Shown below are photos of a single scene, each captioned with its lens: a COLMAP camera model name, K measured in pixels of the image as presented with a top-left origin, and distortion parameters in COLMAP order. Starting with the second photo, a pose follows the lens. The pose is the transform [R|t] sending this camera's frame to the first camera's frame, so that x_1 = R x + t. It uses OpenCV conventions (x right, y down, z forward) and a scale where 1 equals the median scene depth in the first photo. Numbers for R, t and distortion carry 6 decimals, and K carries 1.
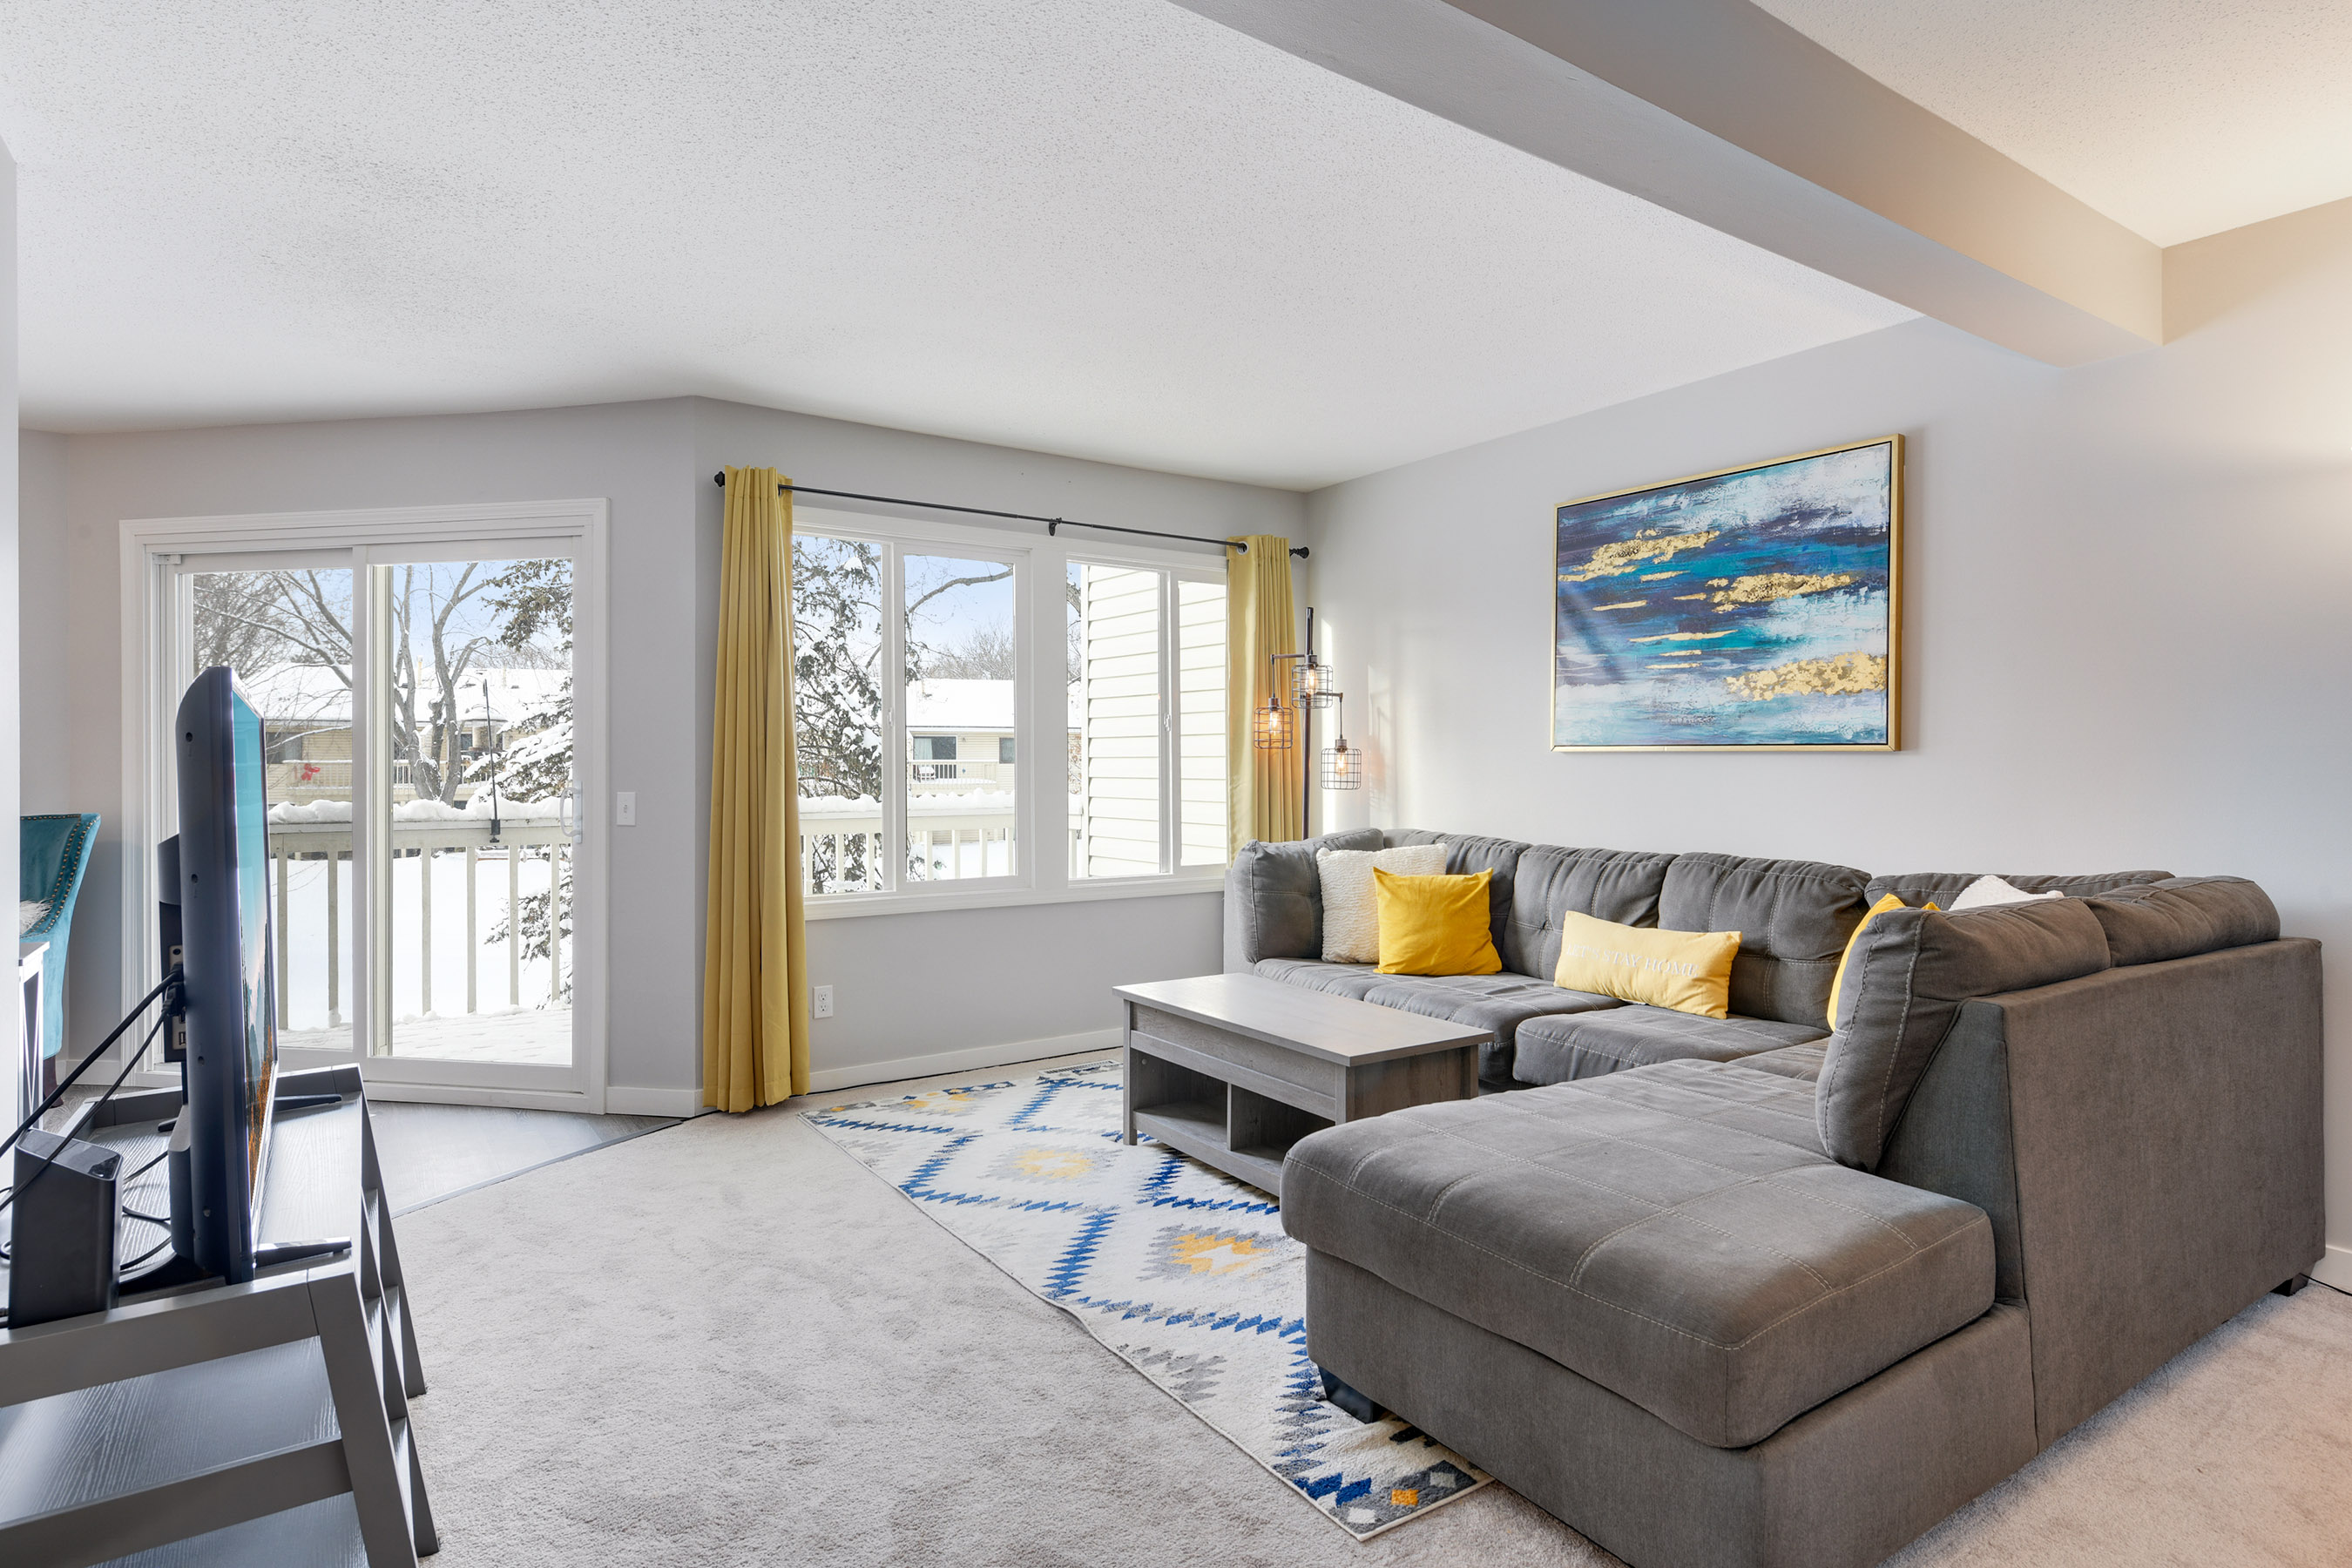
lens RADIAL K [[1241.0, 0, 1175.0], [0, 1241.0, 780.1], [0, 0, 1]] dist [-0.001666, -0.000286]
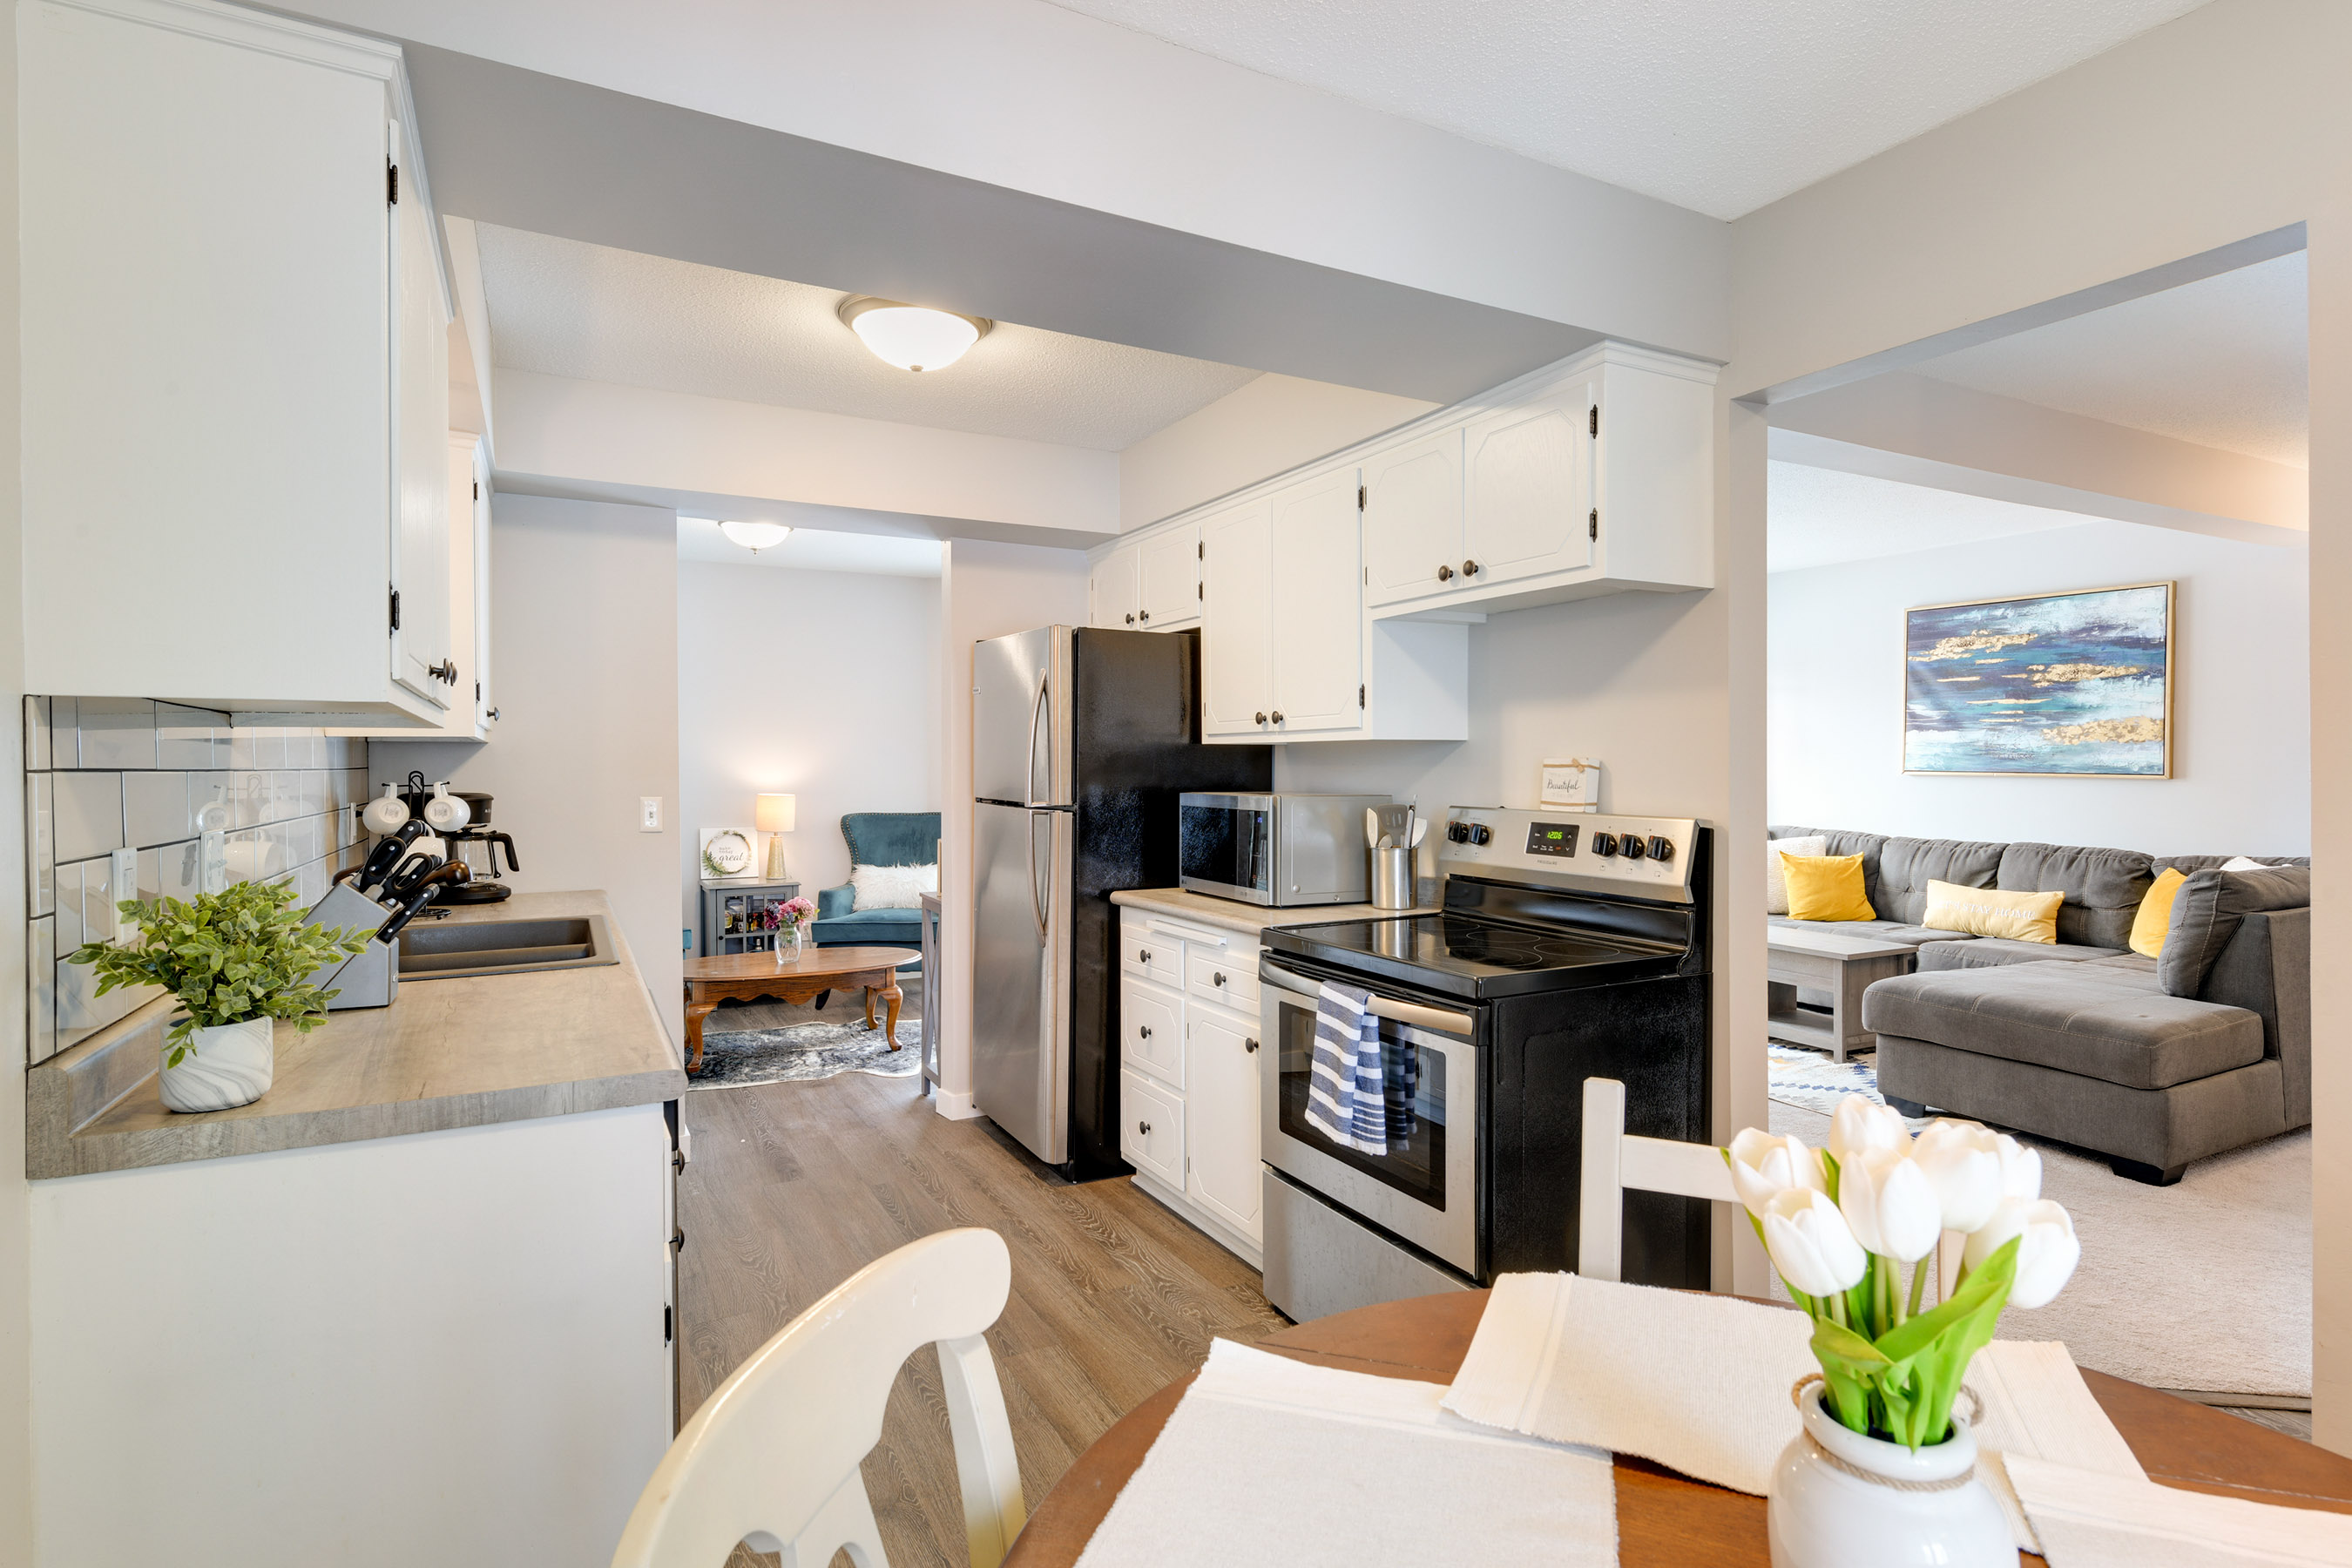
lens RADIAL K [[1176.6, 0, 1177.7], [0, 1176.6, 780.6], [0, 0, 1]] dist [0.000505, -0.000483]
pose [[0.993481, 0.000988, -0.113991, -0.474971], [-0.000395, 0.999986, 0.005229, -0.027019], [0.113995, -0.005149, 0.993468, -0.599825]]
